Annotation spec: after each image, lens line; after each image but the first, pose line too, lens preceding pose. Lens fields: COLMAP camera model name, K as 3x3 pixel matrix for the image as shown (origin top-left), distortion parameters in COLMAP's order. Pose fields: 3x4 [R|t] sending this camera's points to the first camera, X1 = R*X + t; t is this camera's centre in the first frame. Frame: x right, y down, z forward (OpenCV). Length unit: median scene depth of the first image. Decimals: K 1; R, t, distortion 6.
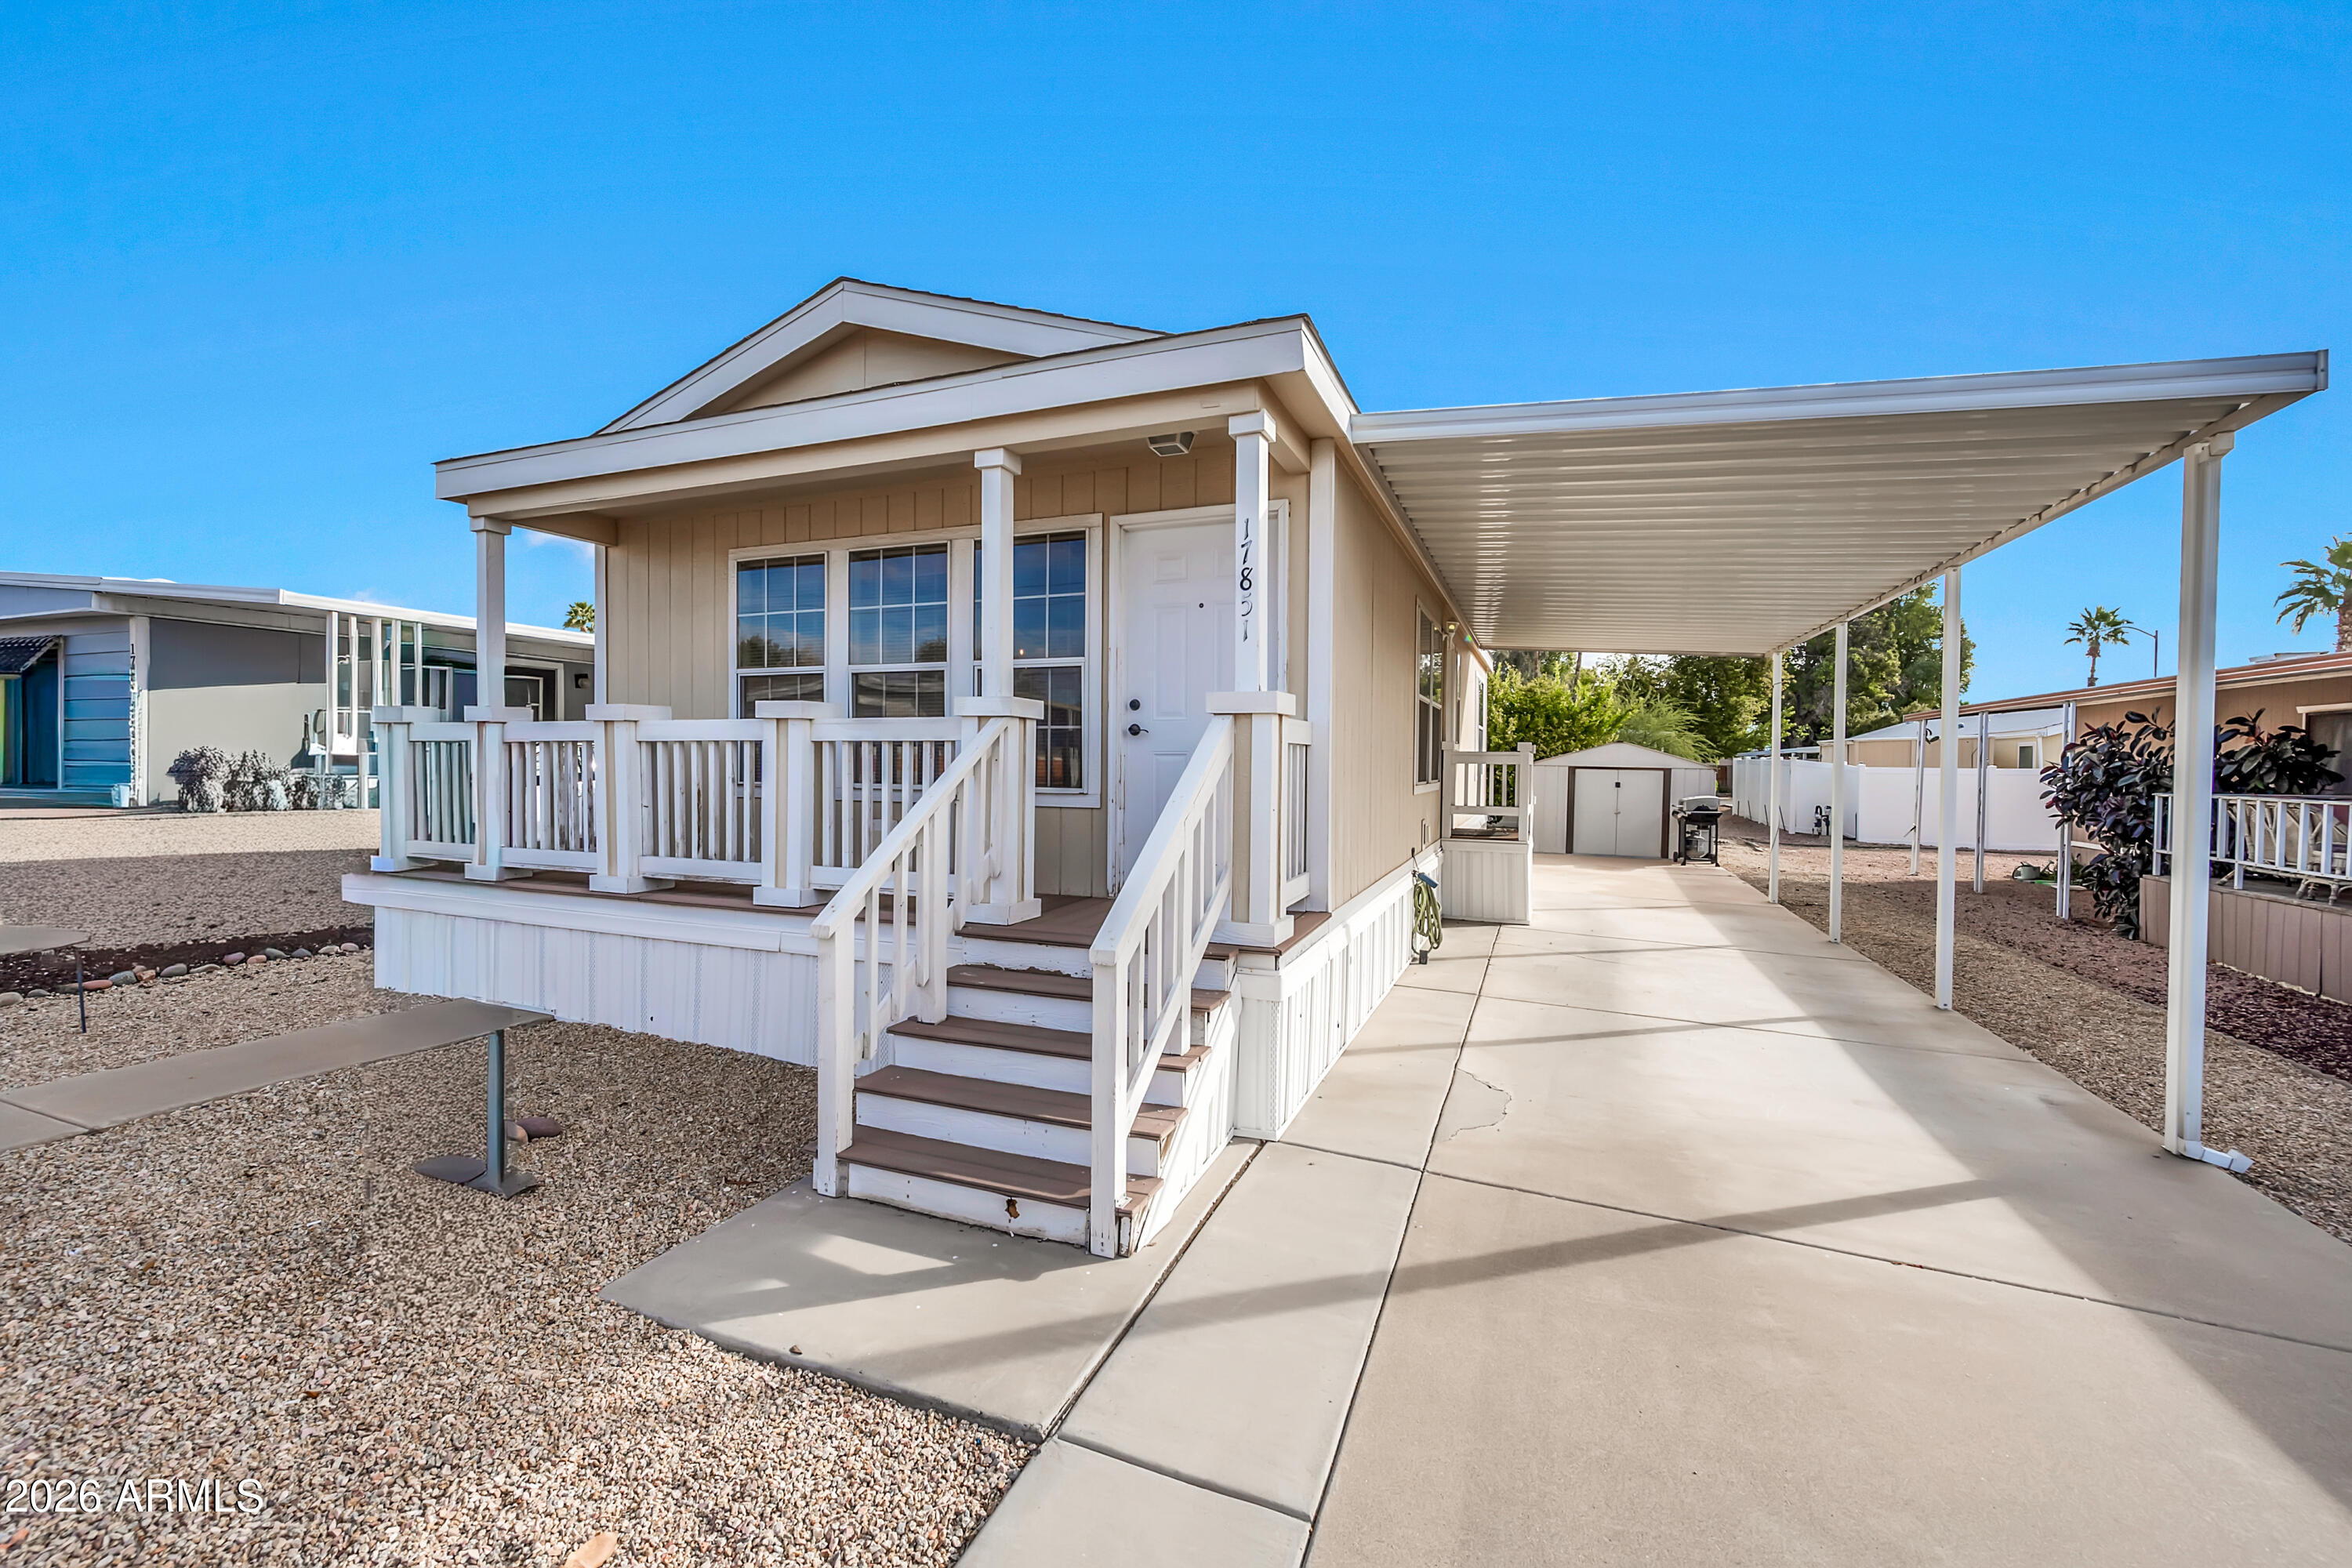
lens RADIAL K [[946.1, 0, 1181.1], [0, 946.1, 780.5], [0, 0, 1]] dist [0.000597, 0.000100]
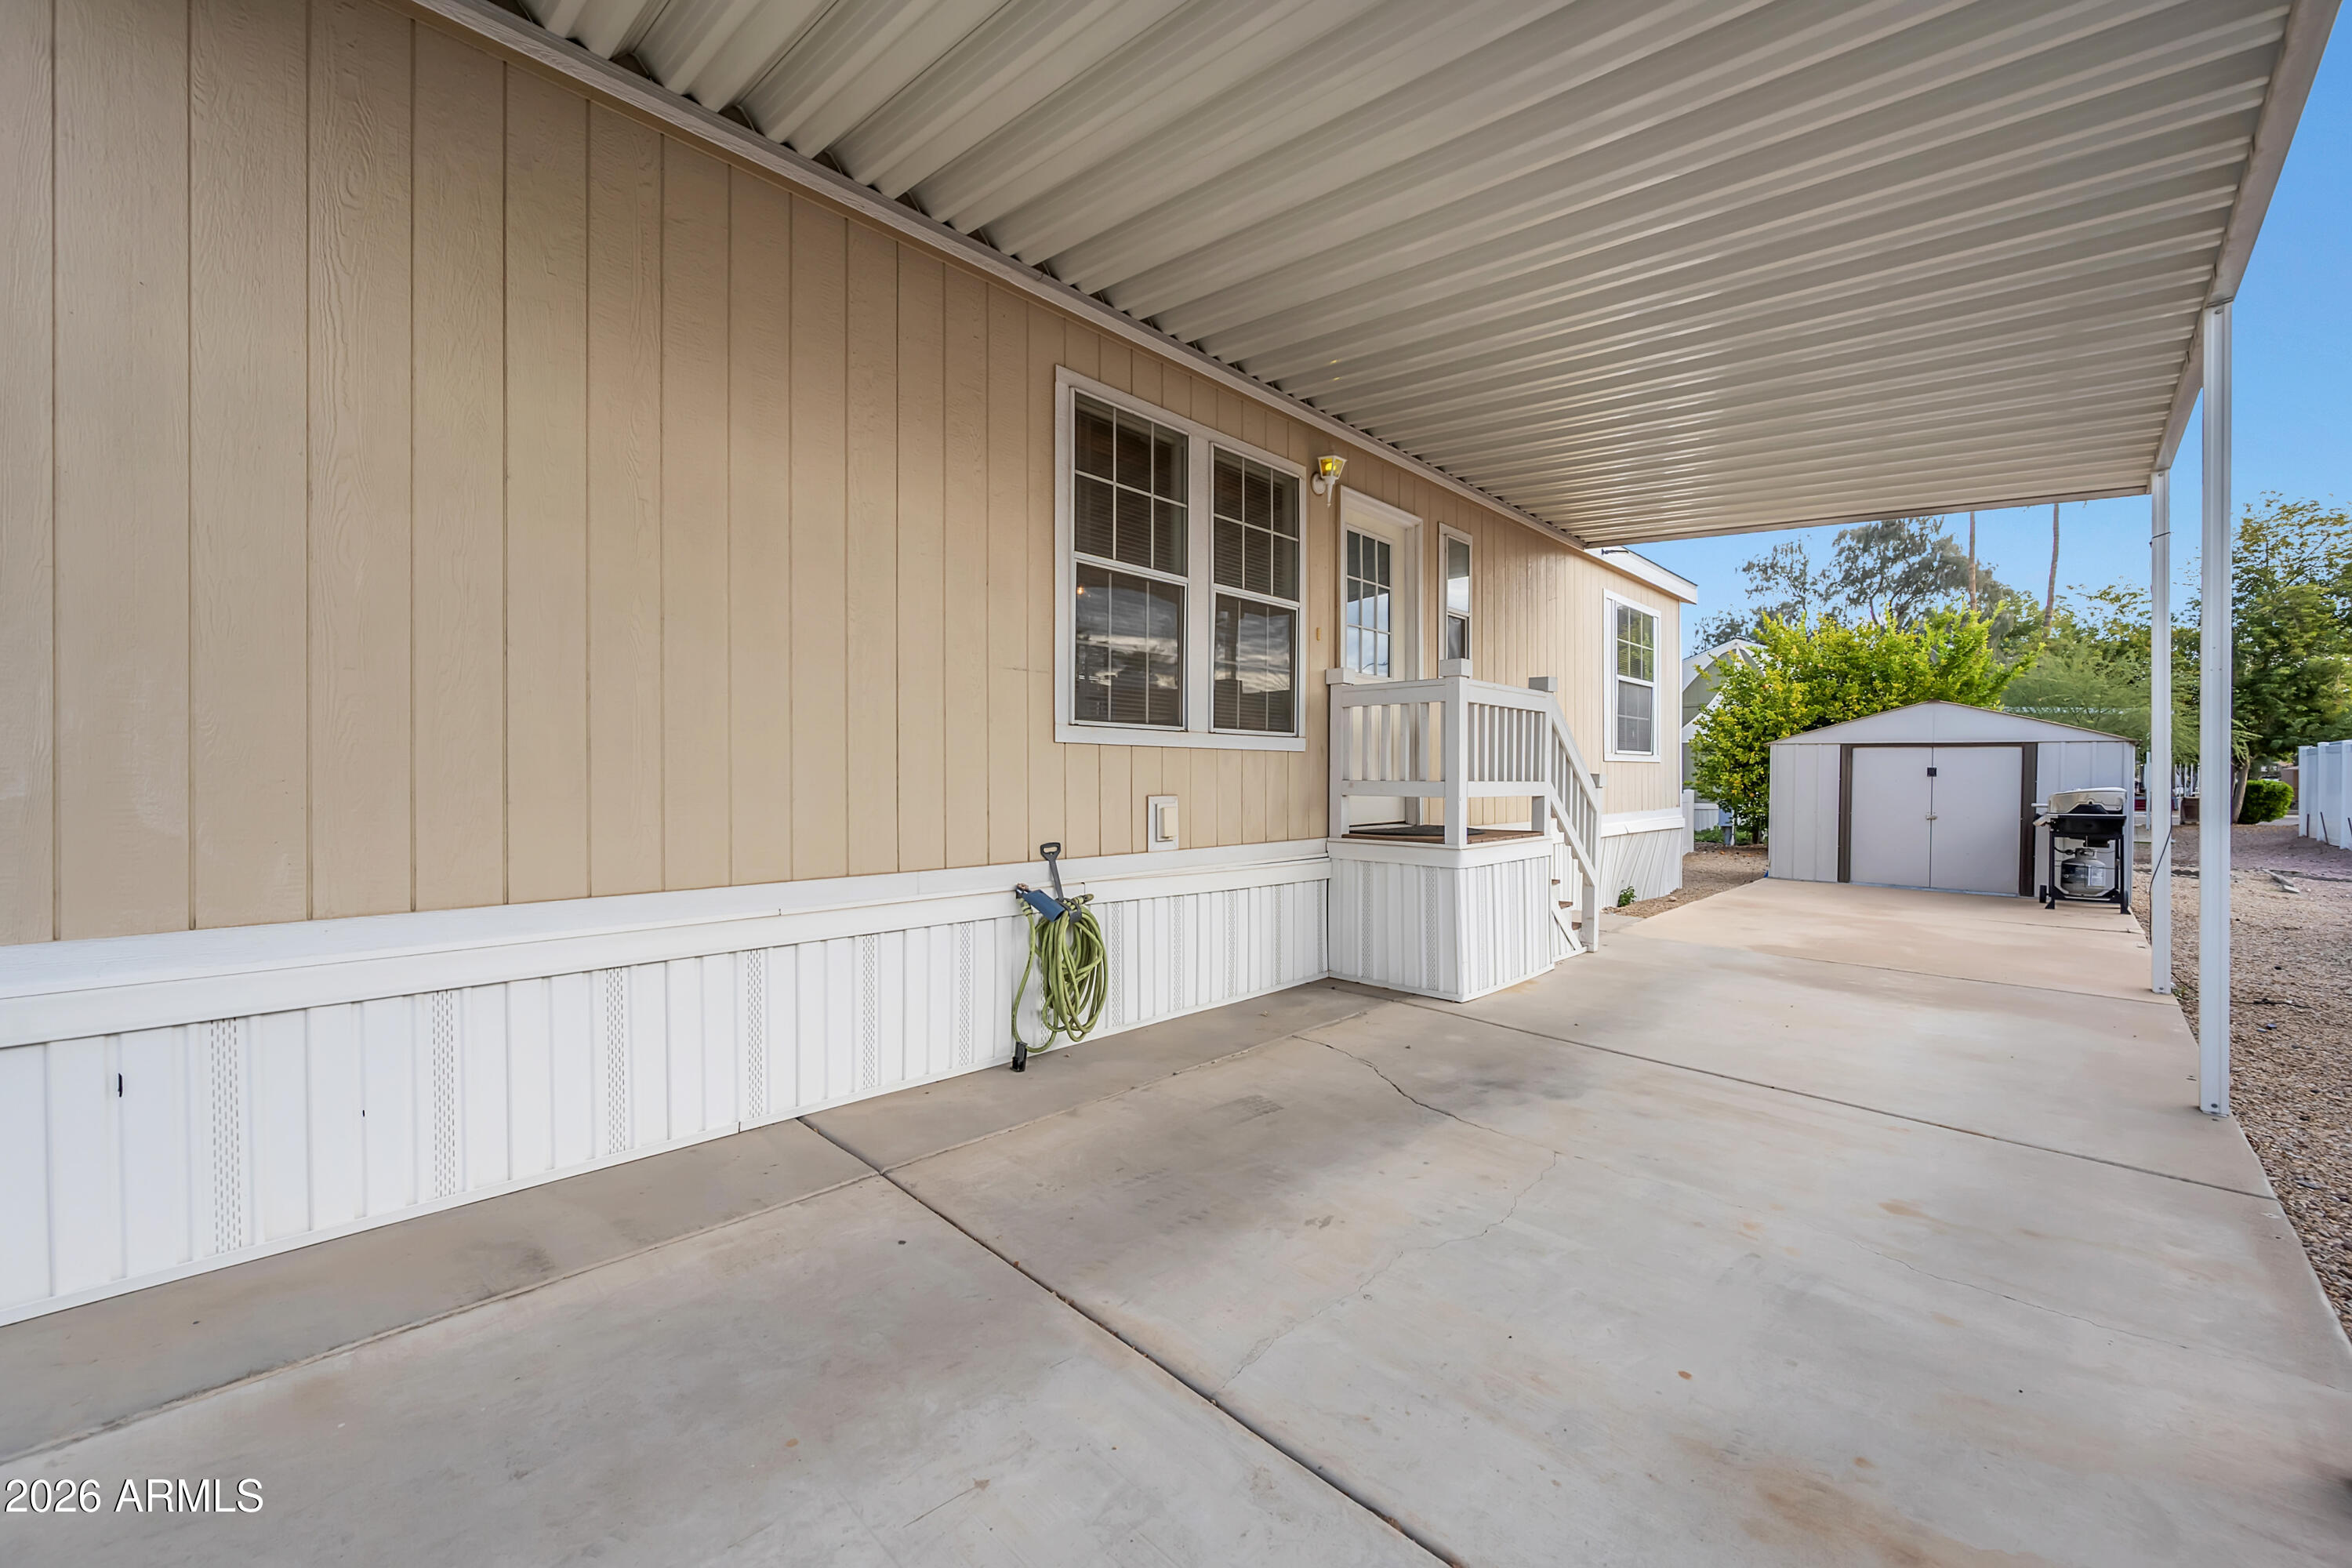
lens RADIAL K [[946.1, 0, 1175.5], [0, 946.1, 781.5], [0, 0, 1]] dist [0.000597, 0.000100]
pose [[0.928105, -0.003797, -0.372300, 0.245409], [-0.002056, 0.999880, -0.015323, 0.022135], [0.372314, 0.014987, 0.927986, 0.259229]]
